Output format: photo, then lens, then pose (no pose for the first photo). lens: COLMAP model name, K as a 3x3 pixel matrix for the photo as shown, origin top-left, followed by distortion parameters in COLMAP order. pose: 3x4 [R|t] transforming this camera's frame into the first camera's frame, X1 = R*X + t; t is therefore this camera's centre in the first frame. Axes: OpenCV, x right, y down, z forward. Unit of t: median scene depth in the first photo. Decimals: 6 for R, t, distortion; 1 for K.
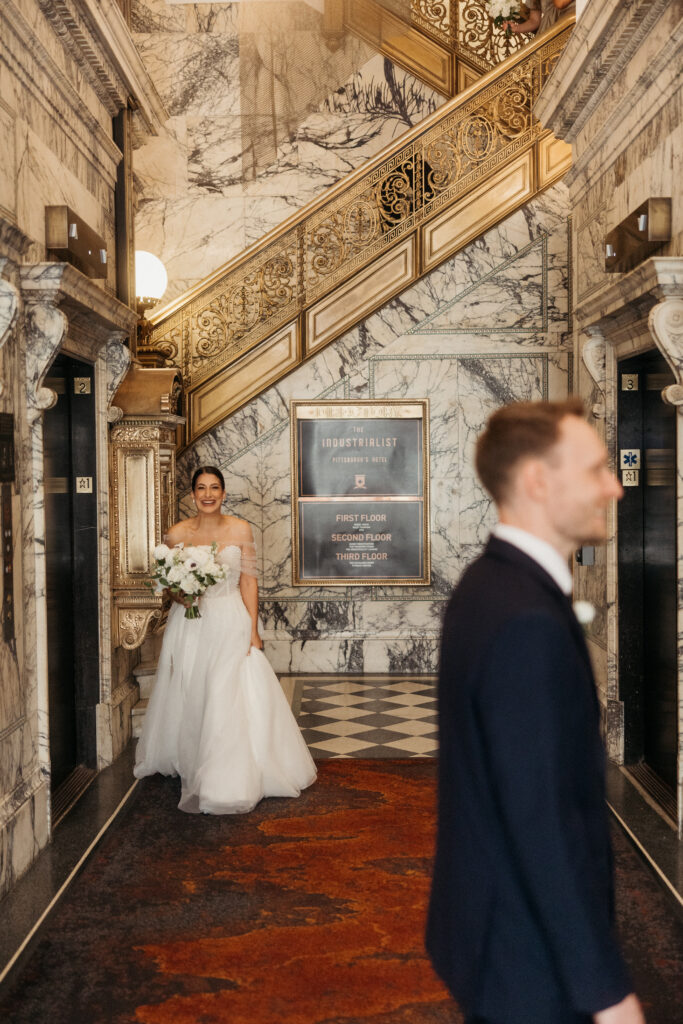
lens RADIAL K [[1194.7, 0, 341.0], [0, 1194.7, 512.4], [0, 0, 1]] dist [-0.002251, 0.000000]
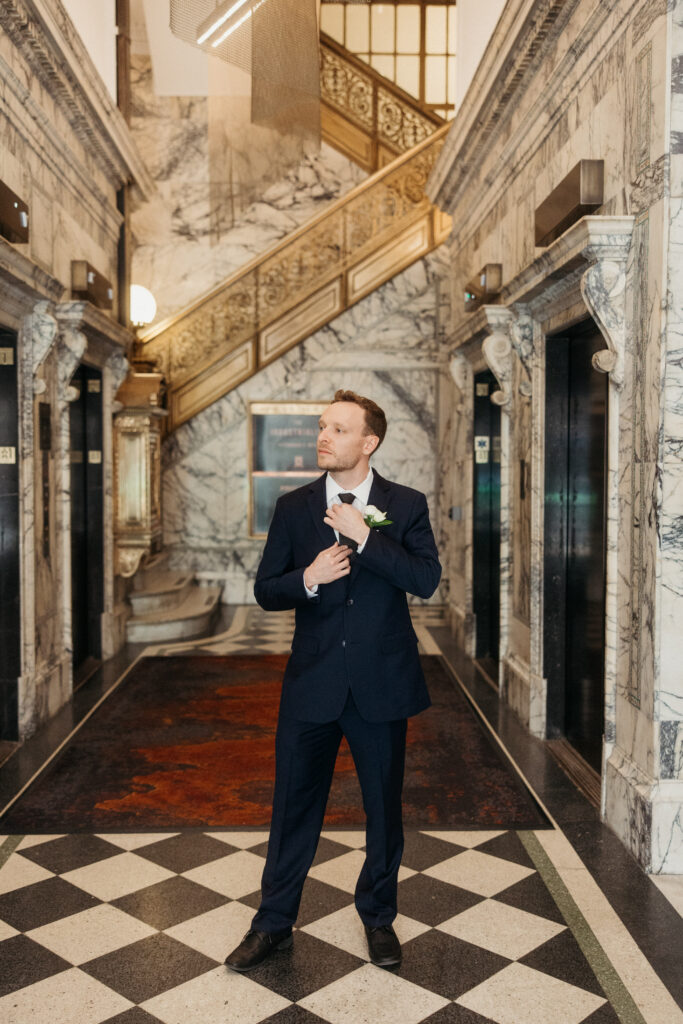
lens RADIAL K [[1004.1, 0, 342.3], [0, 1004.1, 510.8], [0, 0, 1]] dist [0.008249, 0.000000]
pose [[0.999036, 0.010382, 0.042646, 0.023483], [-0.010923, 0.999863, 0.012456, 0.020609], [-0.042511, -0.012909, 0.999013, -0.175168]]
